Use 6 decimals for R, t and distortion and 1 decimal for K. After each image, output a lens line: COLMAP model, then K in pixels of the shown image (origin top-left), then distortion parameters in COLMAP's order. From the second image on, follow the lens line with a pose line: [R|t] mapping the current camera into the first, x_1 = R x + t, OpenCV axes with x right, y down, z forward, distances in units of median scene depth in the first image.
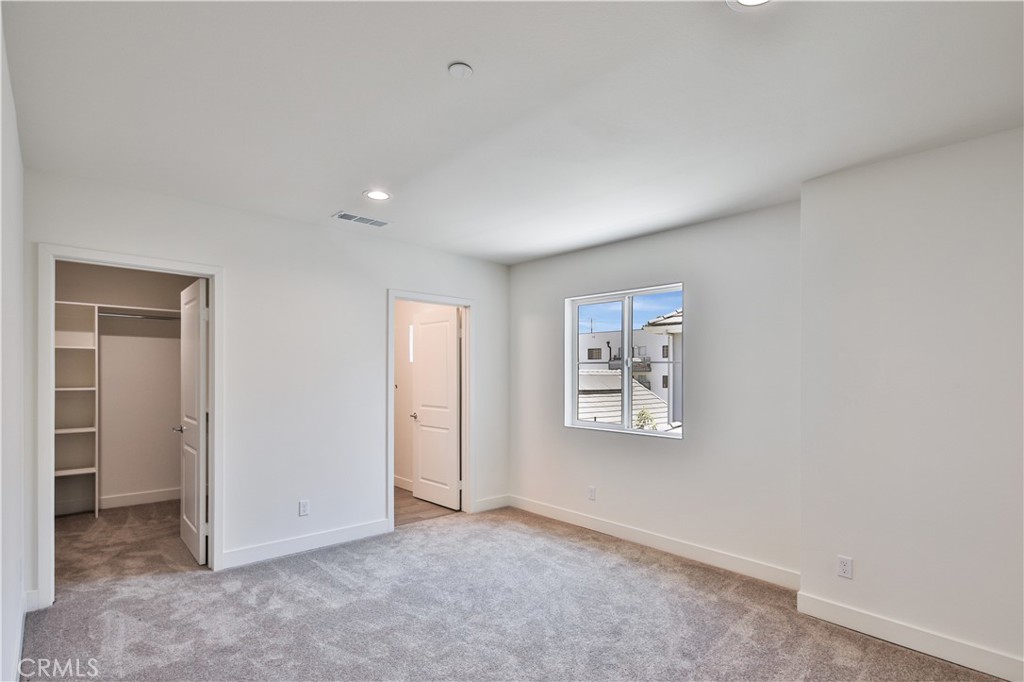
lens RADIAL K [[508.5, 0, 515.3], [0, 508.5, 375.3], [0, 0, 1]] dist [0.006455, -0.000929]
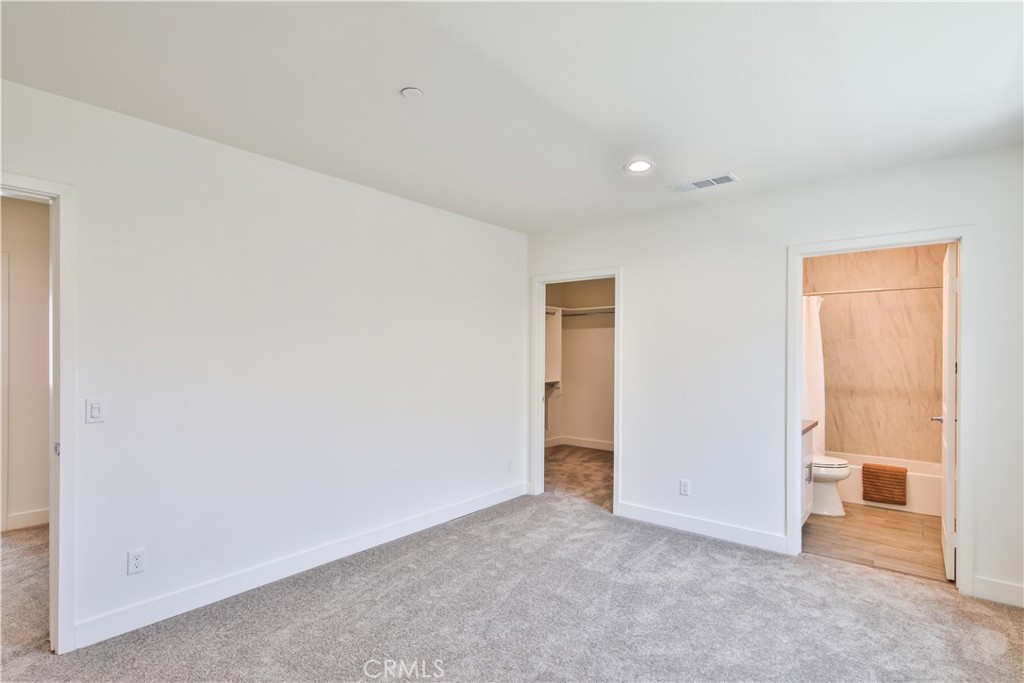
lens RADIAL K [[508.5, 0, 505.6], [0, 508.5, 347.5], [0, 0, 1]] dist [0.006455, -0.000929]
pose [[0.130866, -0.017987, -0.991237, 0.654153], [0.004295, 0.999836, -0.017576, -0.000100], [0.991391, -0.001957, 0.130922, 0.624619]]
